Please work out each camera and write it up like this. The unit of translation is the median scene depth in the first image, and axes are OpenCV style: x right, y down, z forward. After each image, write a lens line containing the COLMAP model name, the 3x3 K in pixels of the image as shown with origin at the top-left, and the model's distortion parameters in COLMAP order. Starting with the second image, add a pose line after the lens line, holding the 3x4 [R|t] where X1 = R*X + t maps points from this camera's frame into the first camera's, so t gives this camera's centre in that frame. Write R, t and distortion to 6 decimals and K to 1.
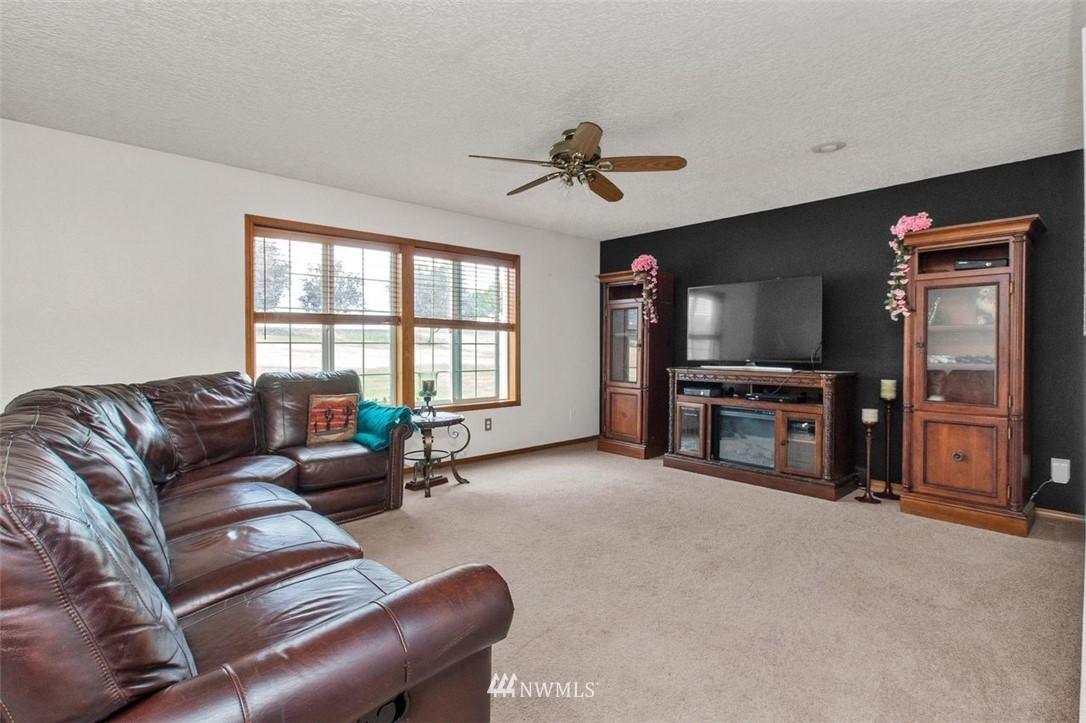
lens RADIAL K [[519.5, 0, 543.5], [0, 519.5, 353.3], [0, 0, 1]] dist [0.010125, 0.000750]
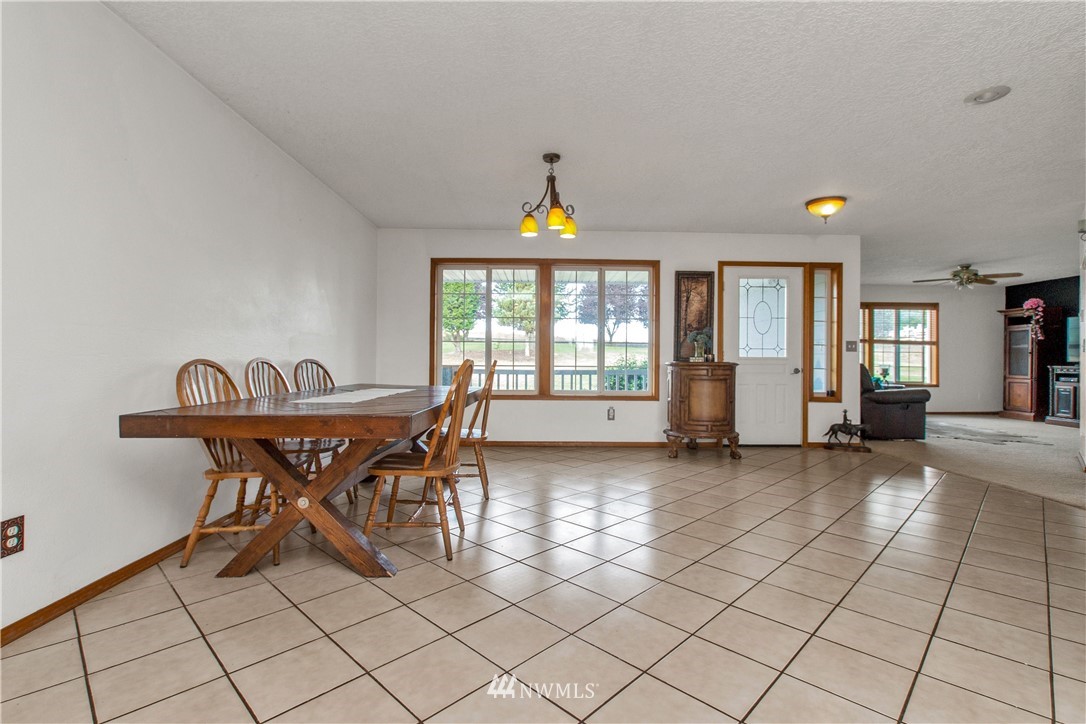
lens RADIAL K [[519.5, 0, 550.2], [0, 519.5, 356.6], [0, 0, 1]] dist [0.010125, 0.000750]
pose [[0.763701, 0.000970, -0.645569, 0.097178], [-0.017123, 0.999677, -0.018754, 0.055056], [0.645343, 0.025376, 0.763472, -1.281526]]
